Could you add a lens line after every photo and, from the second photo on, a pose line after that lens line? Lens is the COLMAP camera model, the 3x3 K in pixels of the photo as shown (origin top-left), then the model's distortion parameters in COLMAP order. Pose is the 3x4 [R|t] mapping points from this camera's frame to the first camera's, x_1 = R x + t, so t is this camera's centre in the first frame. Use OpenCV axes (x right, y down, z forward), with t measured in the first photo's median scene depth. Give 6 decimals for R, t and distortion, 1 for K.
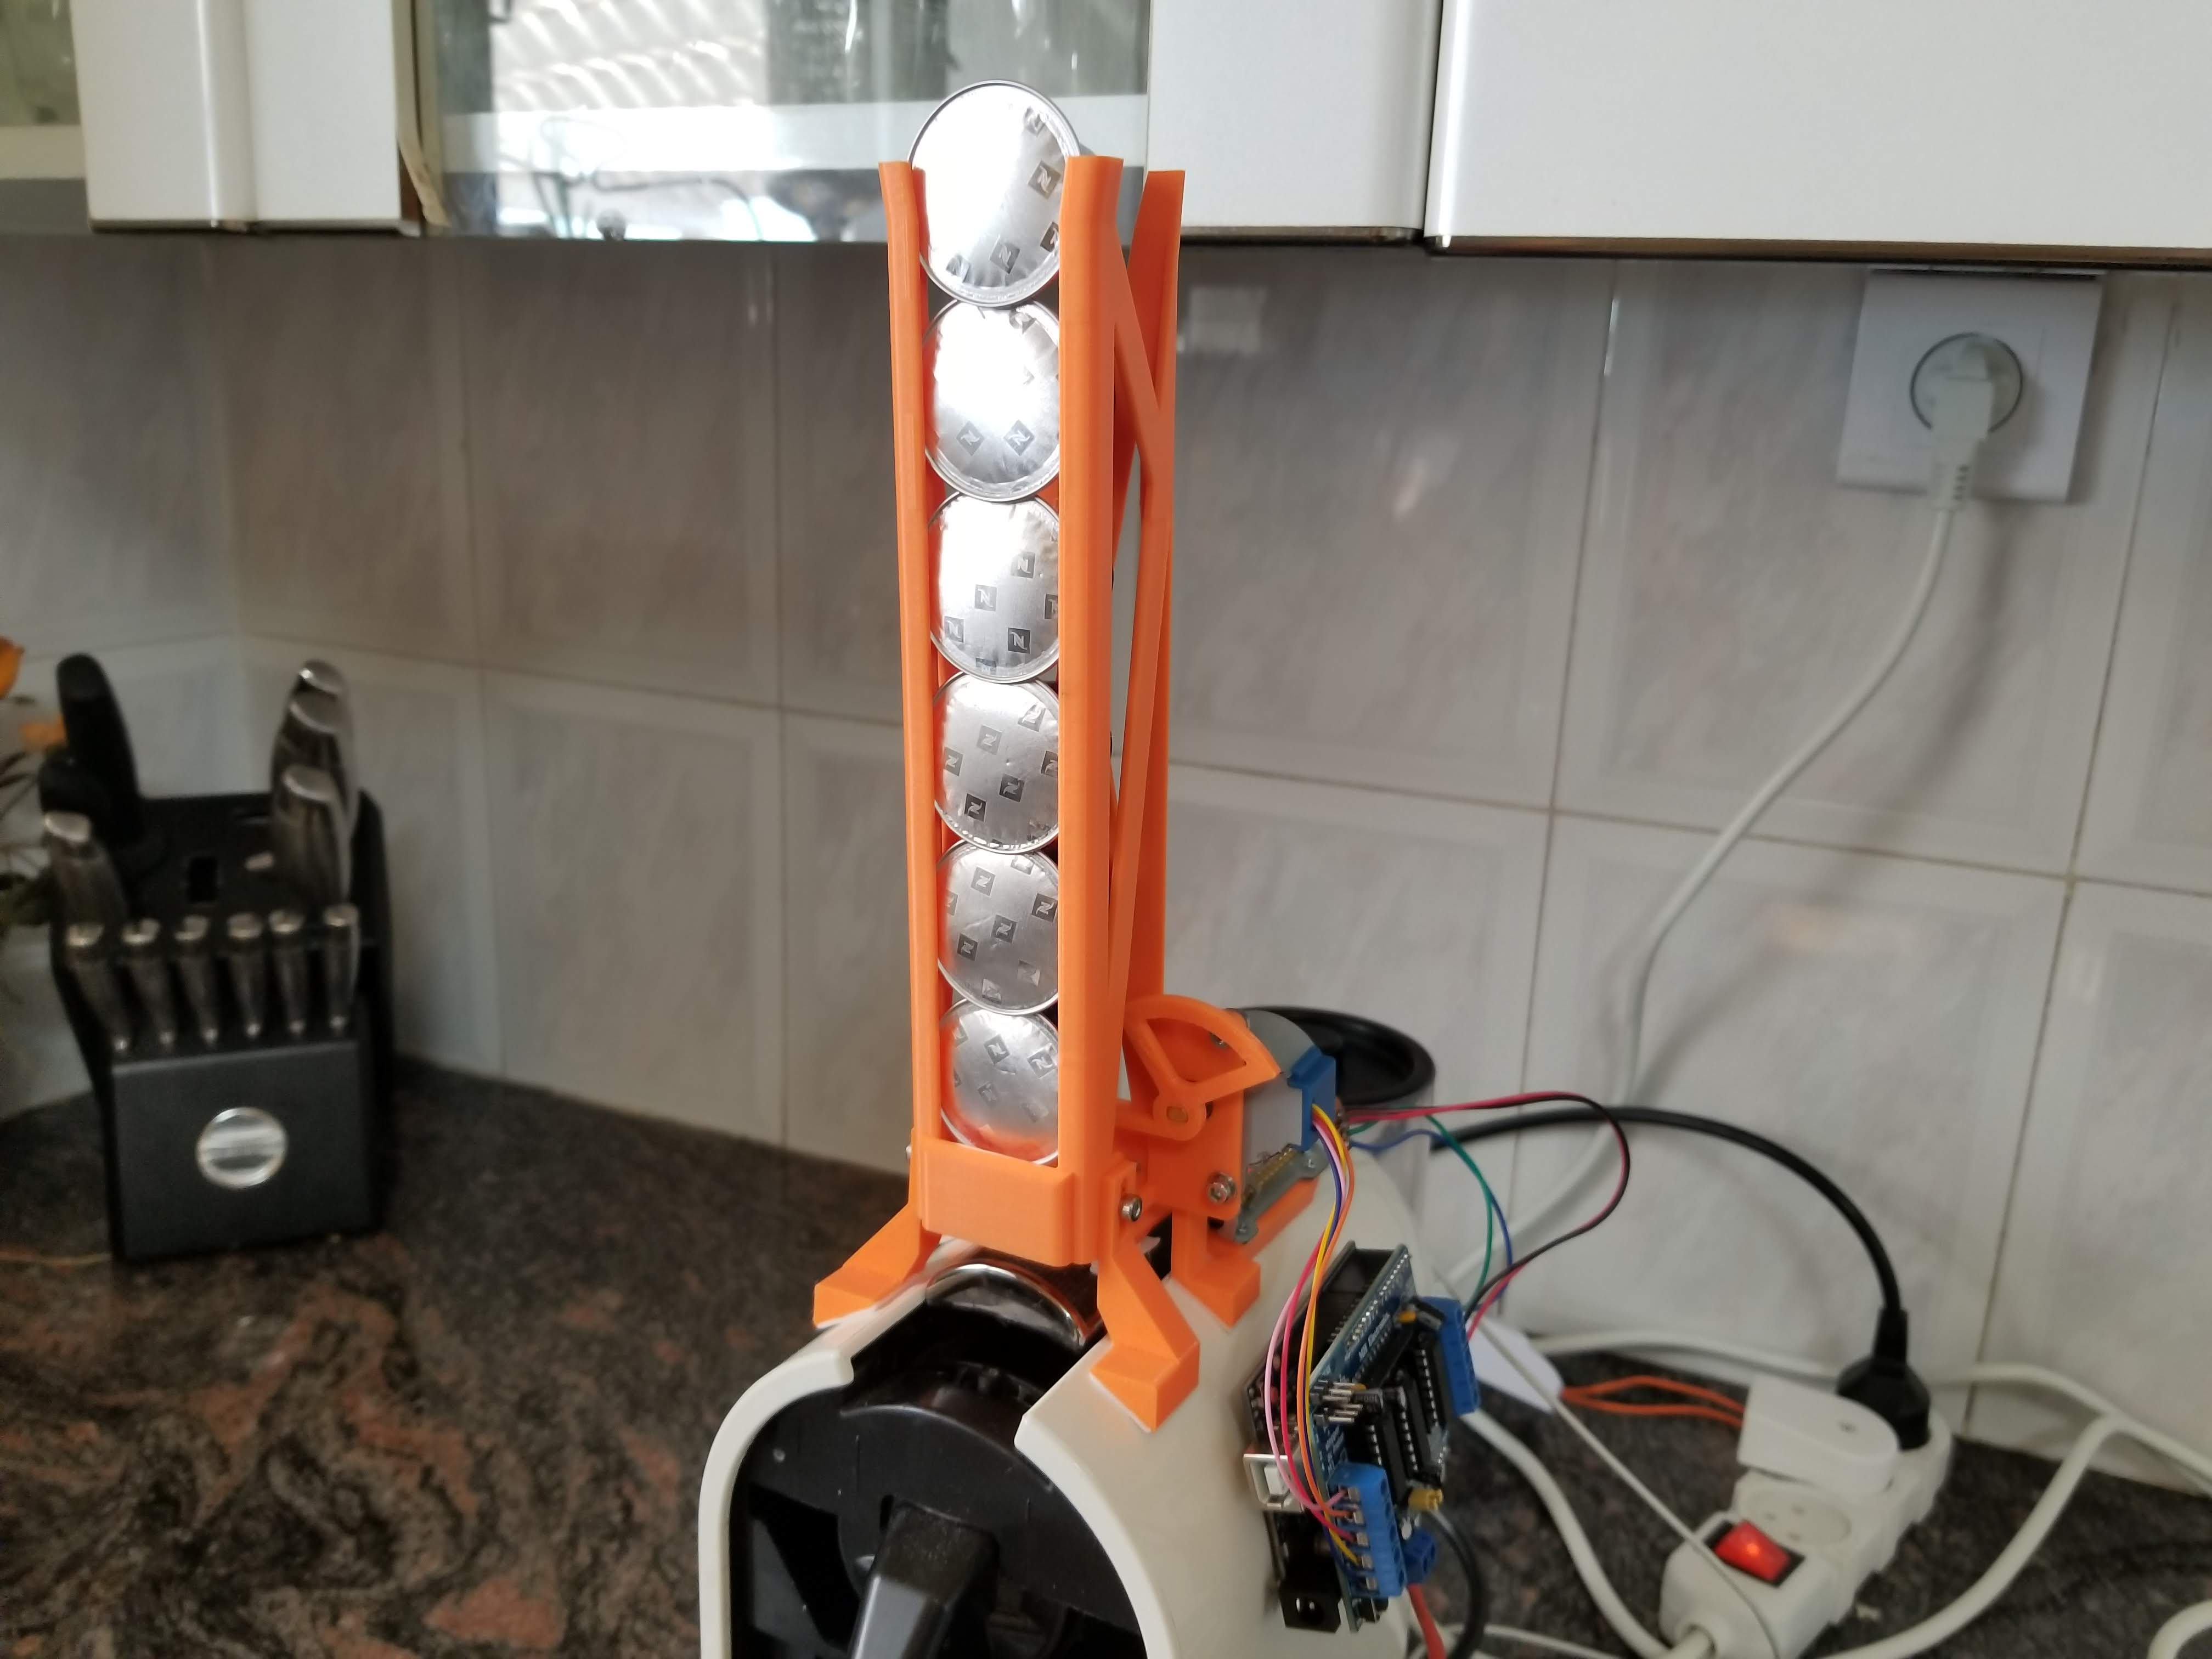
lens RADIAL K [[1733.3, 0, 1106.0], [0, 1733.3, 829.5], [0, 0, 1]] dist [0.080314, -0.195341]
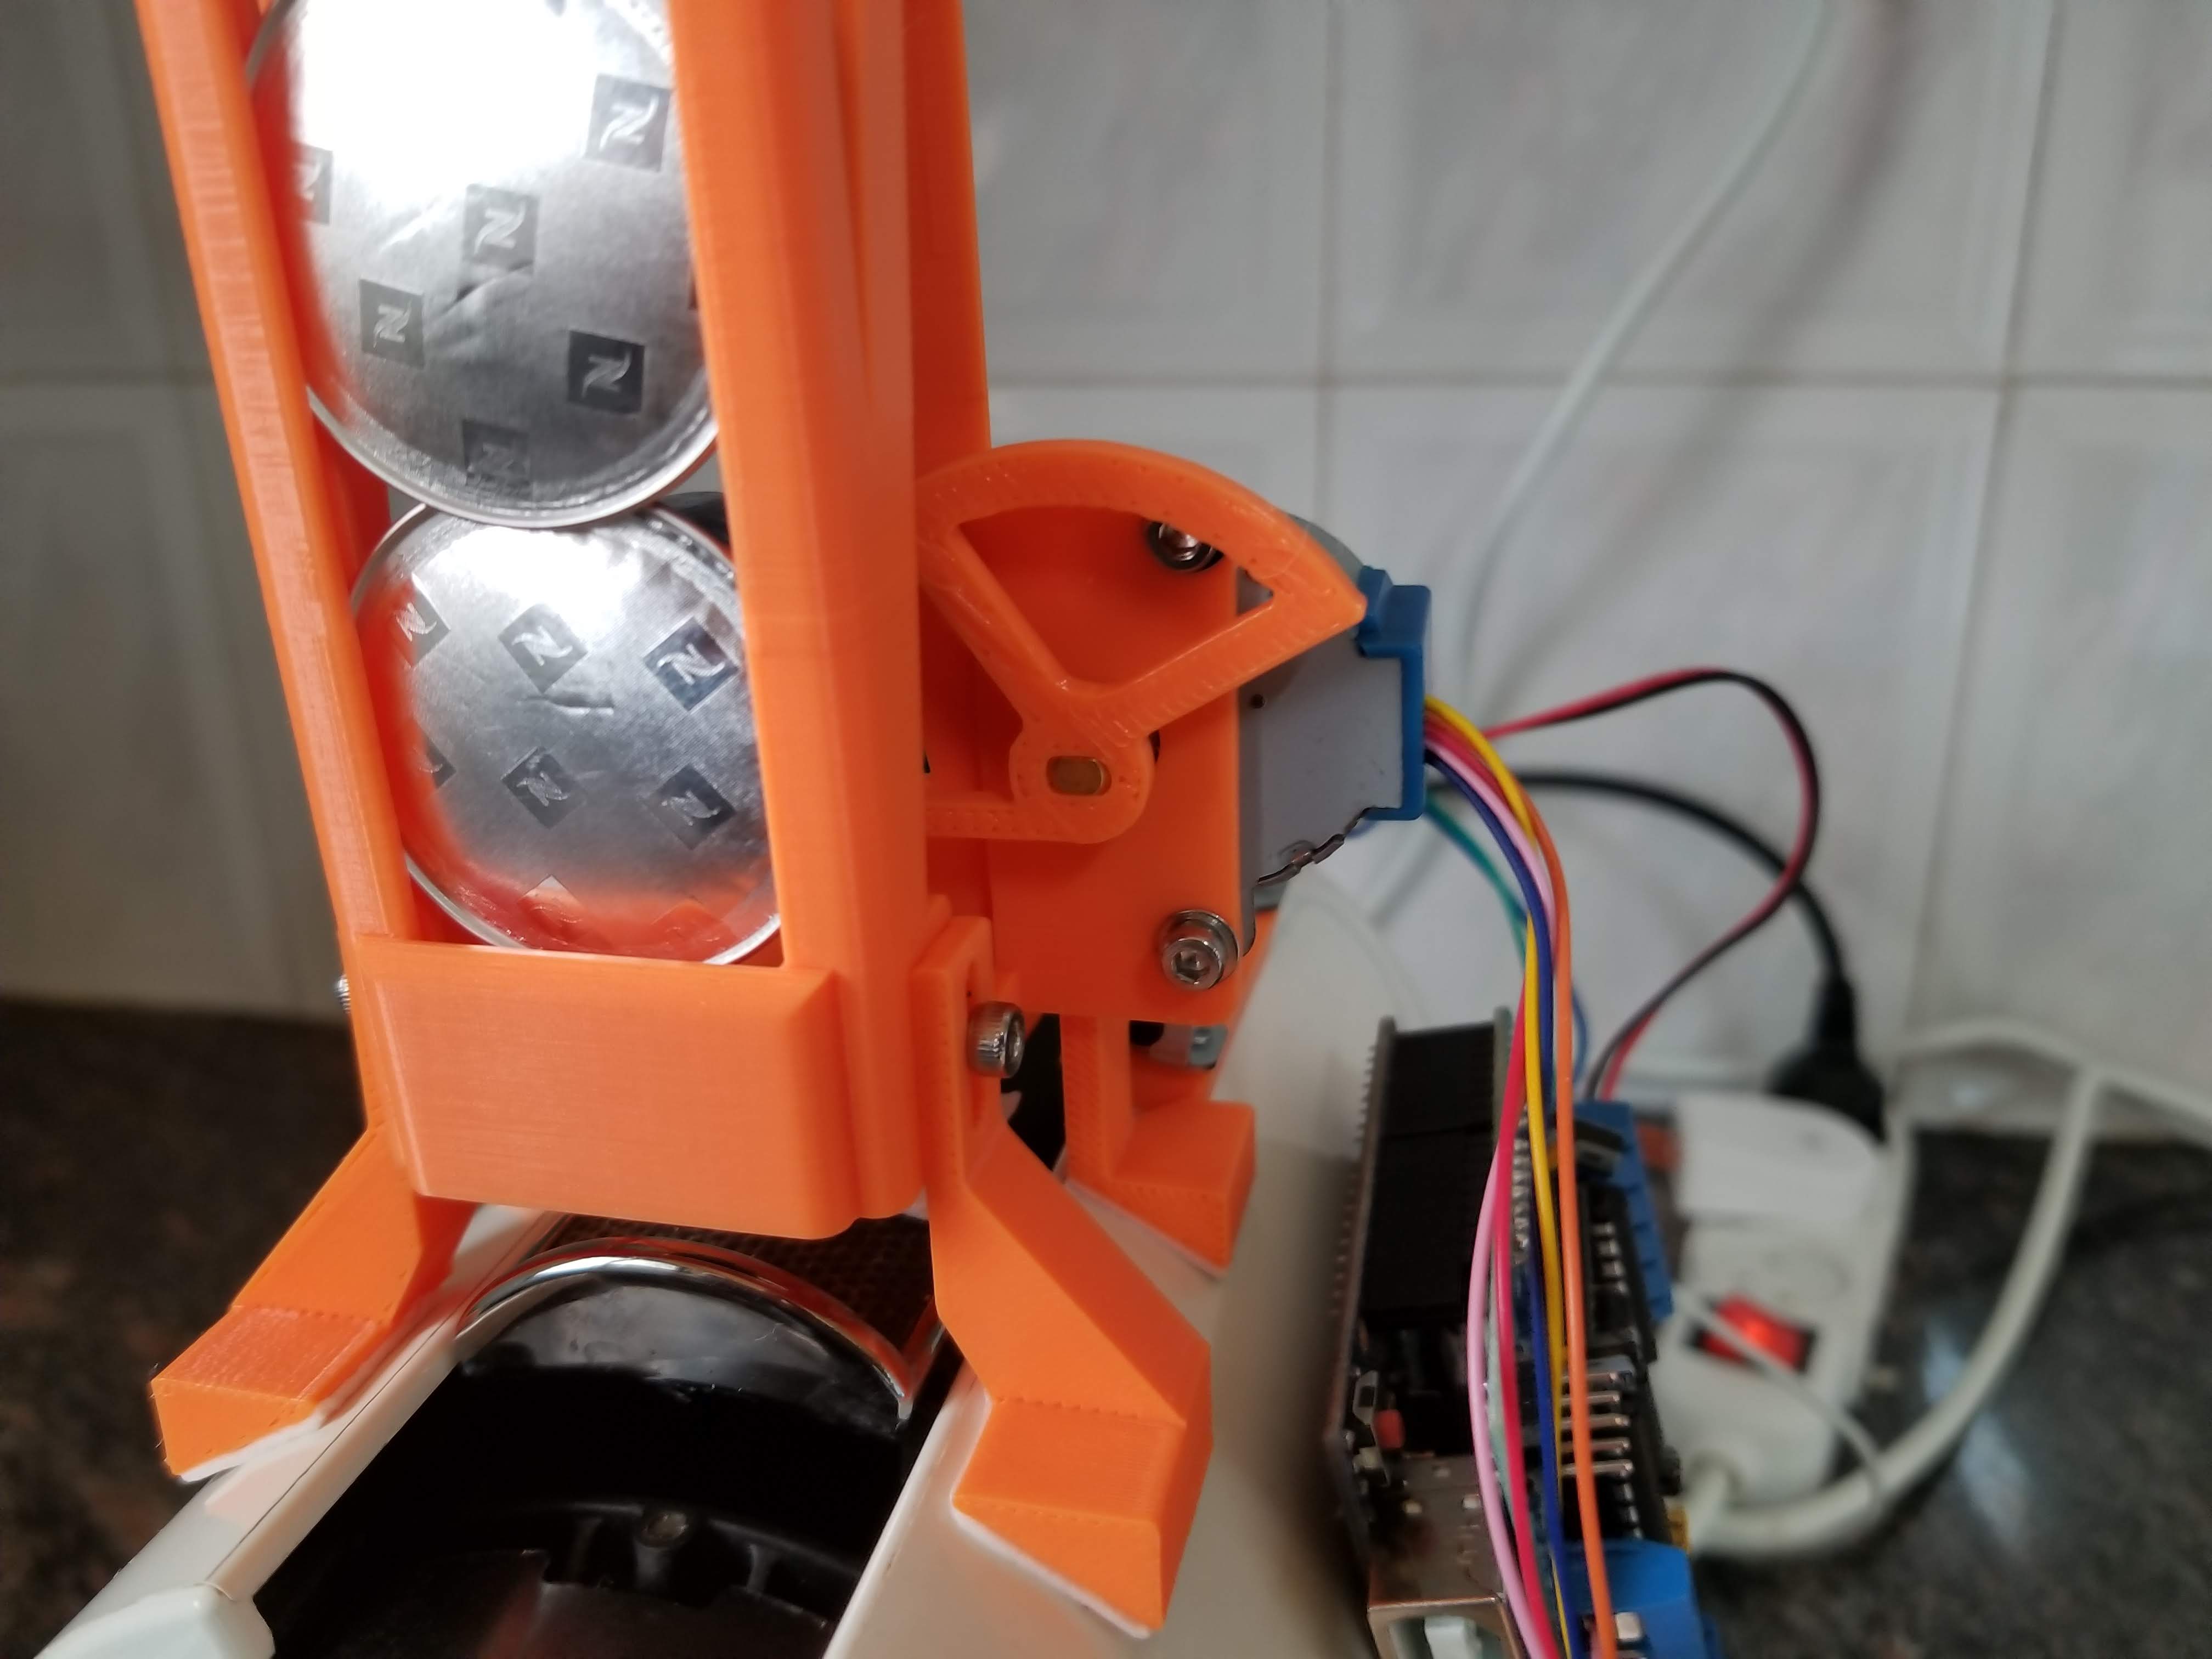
lens RADIAL K [[1760.7, 0, 1076.3], [0, 1760.7, 802.7], [0, 0, 1]] dist [0.053489, -0.146402]
pose [[0.967654, -0.143360, 0.207590, -0.036498], [0.119554, 0.985171, 0.123065, 0.119023], [-0.222154, -0.094266, 0.970444, 0.610062]]
